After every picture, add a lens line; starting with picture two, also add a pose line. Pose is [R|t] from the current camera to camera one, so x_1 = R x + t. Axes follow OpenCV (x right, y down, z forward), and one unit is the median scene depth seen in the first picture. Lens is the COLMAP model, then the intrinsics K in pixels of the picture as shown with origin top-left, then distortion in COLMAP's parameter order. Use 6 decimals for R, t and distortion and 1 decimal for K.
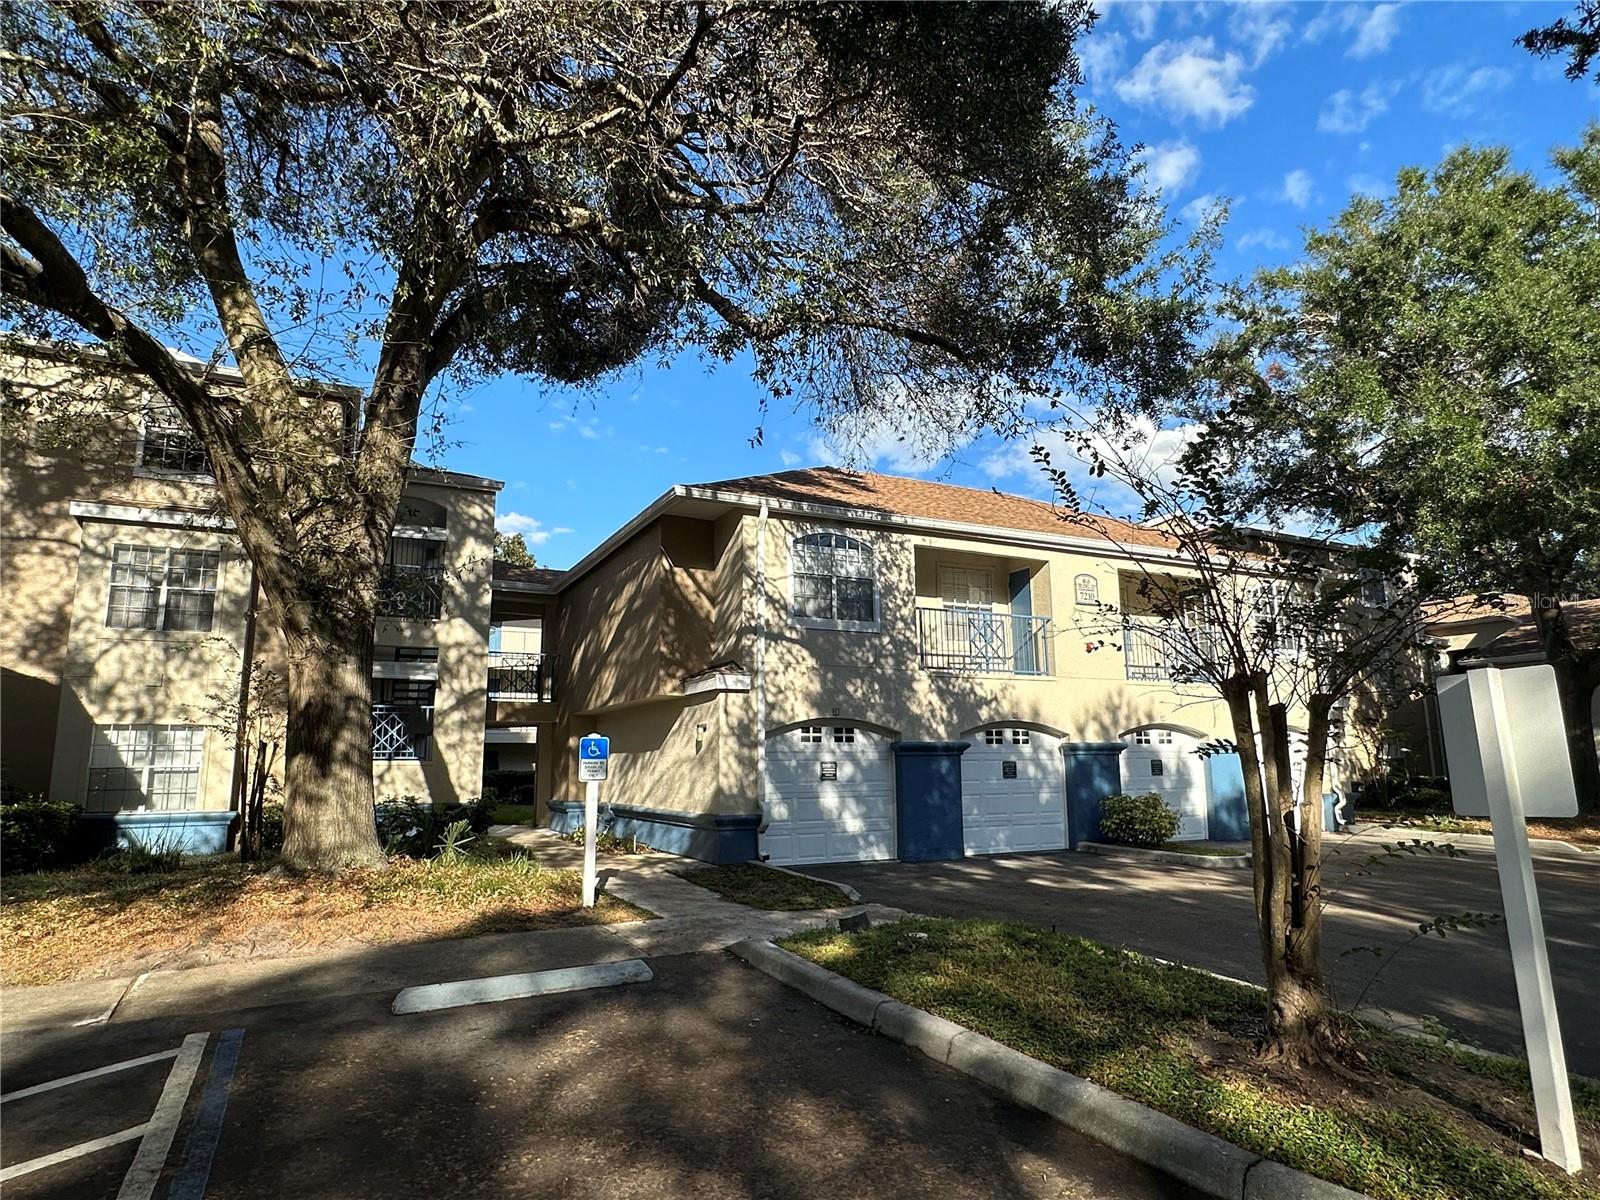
lens RADIAL K [[922.0, 0, 800.0], [0, 922.0, 600.0], [0, 0, 1]] dist [0.000779, -0.000595]
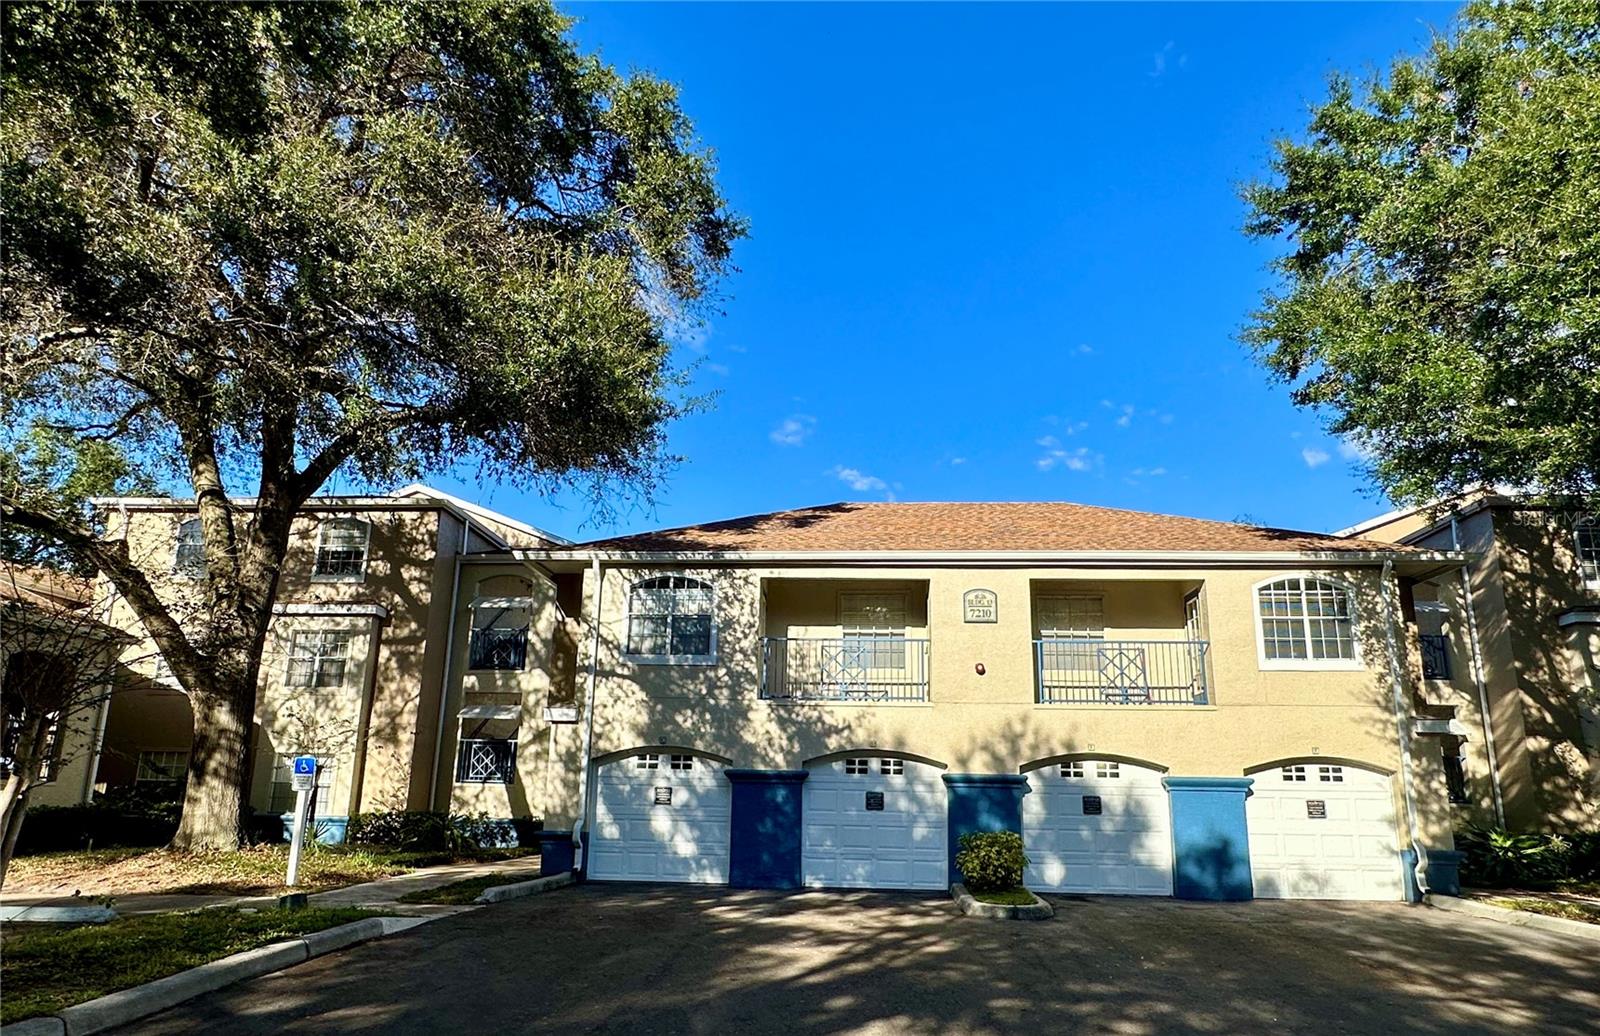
lens RADIAL K [[912.3, 0, 762.1], [0, 912.3, 590.7], [0, 0, 1]] dist [-0.002495, -0.002149]
pose [[0.859805, -0.090074, -0.502616, 0.655925], [0.062012, 0.995452, -0.072314, 0.028989], [0.506844, 0.031008, 0.861480, 0.125405]]
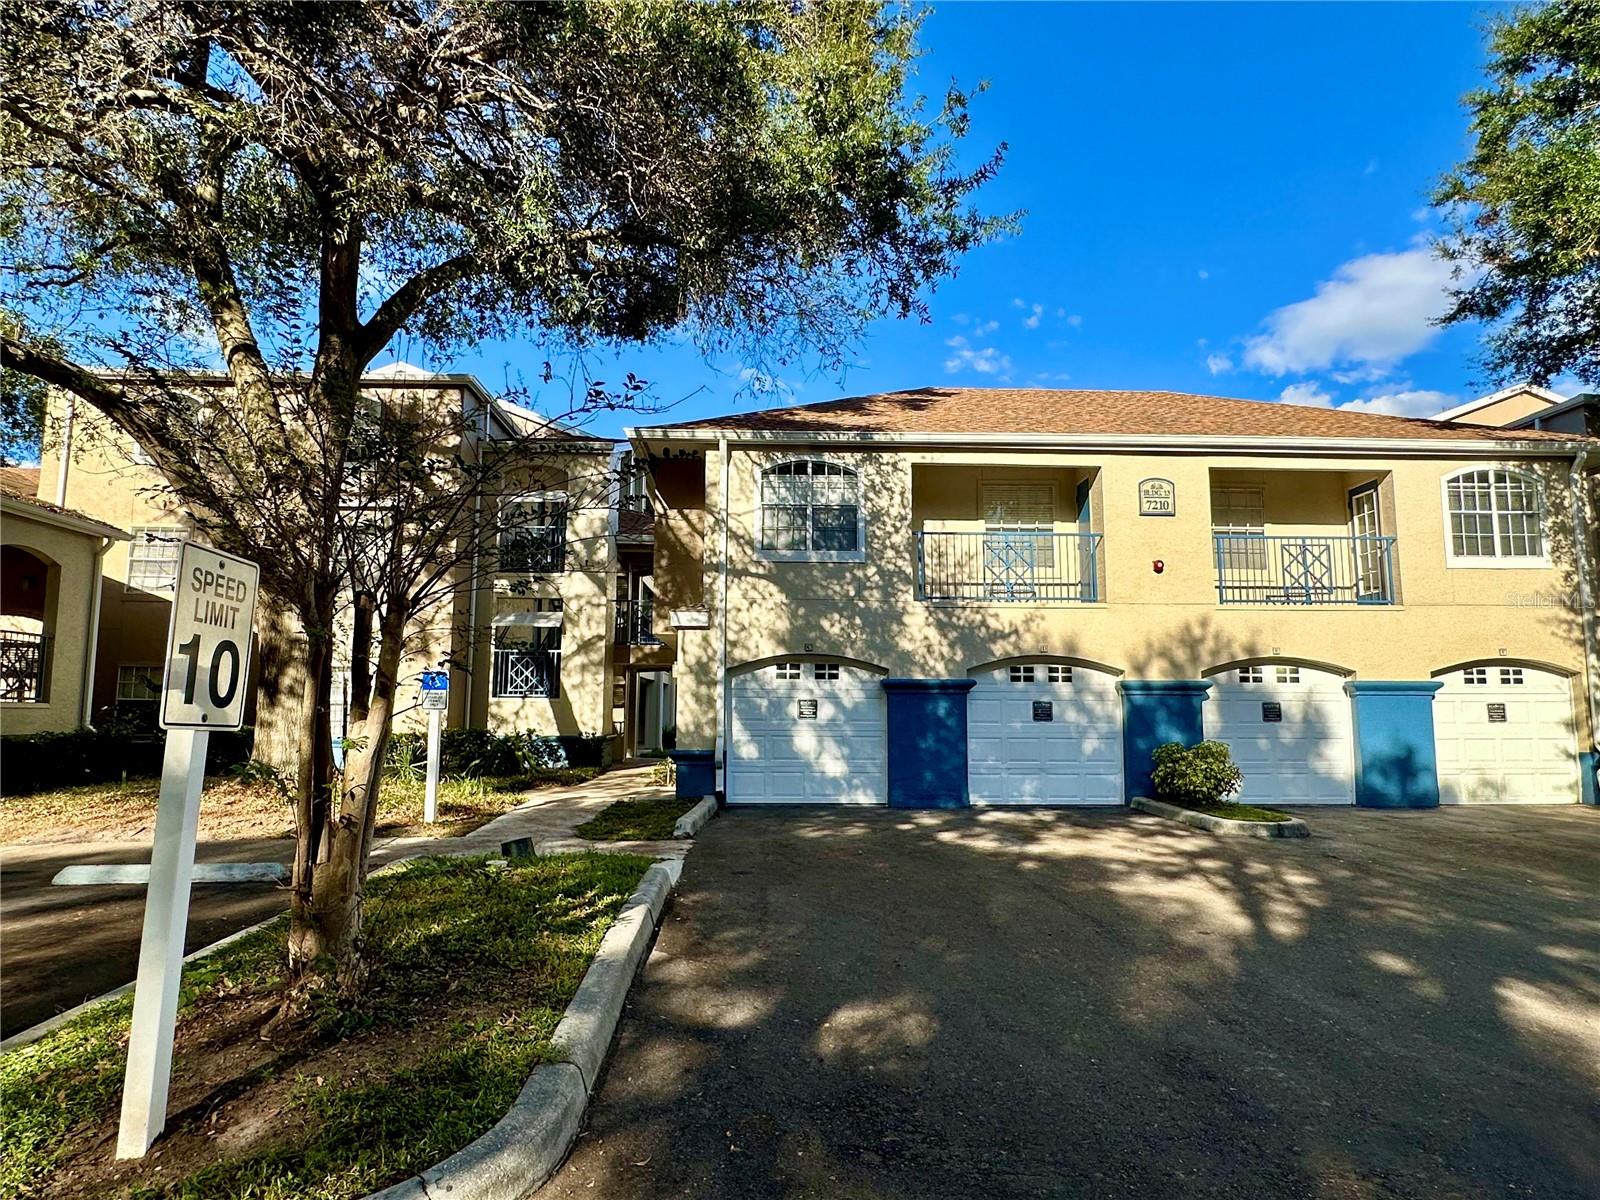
lens RADIAL K [[927.1, 0, 770.1], [0, 927.1, 608.6], [0, 0, 1]] dist [-0.002464, -0.002500]
pose [[0.907614, -0.035059, -0.418340, 0.384151], [0.061684, 0.996828, 0.050288, 0.028023], [0.415250, -0.071447, 0.906897, 0.112946]]
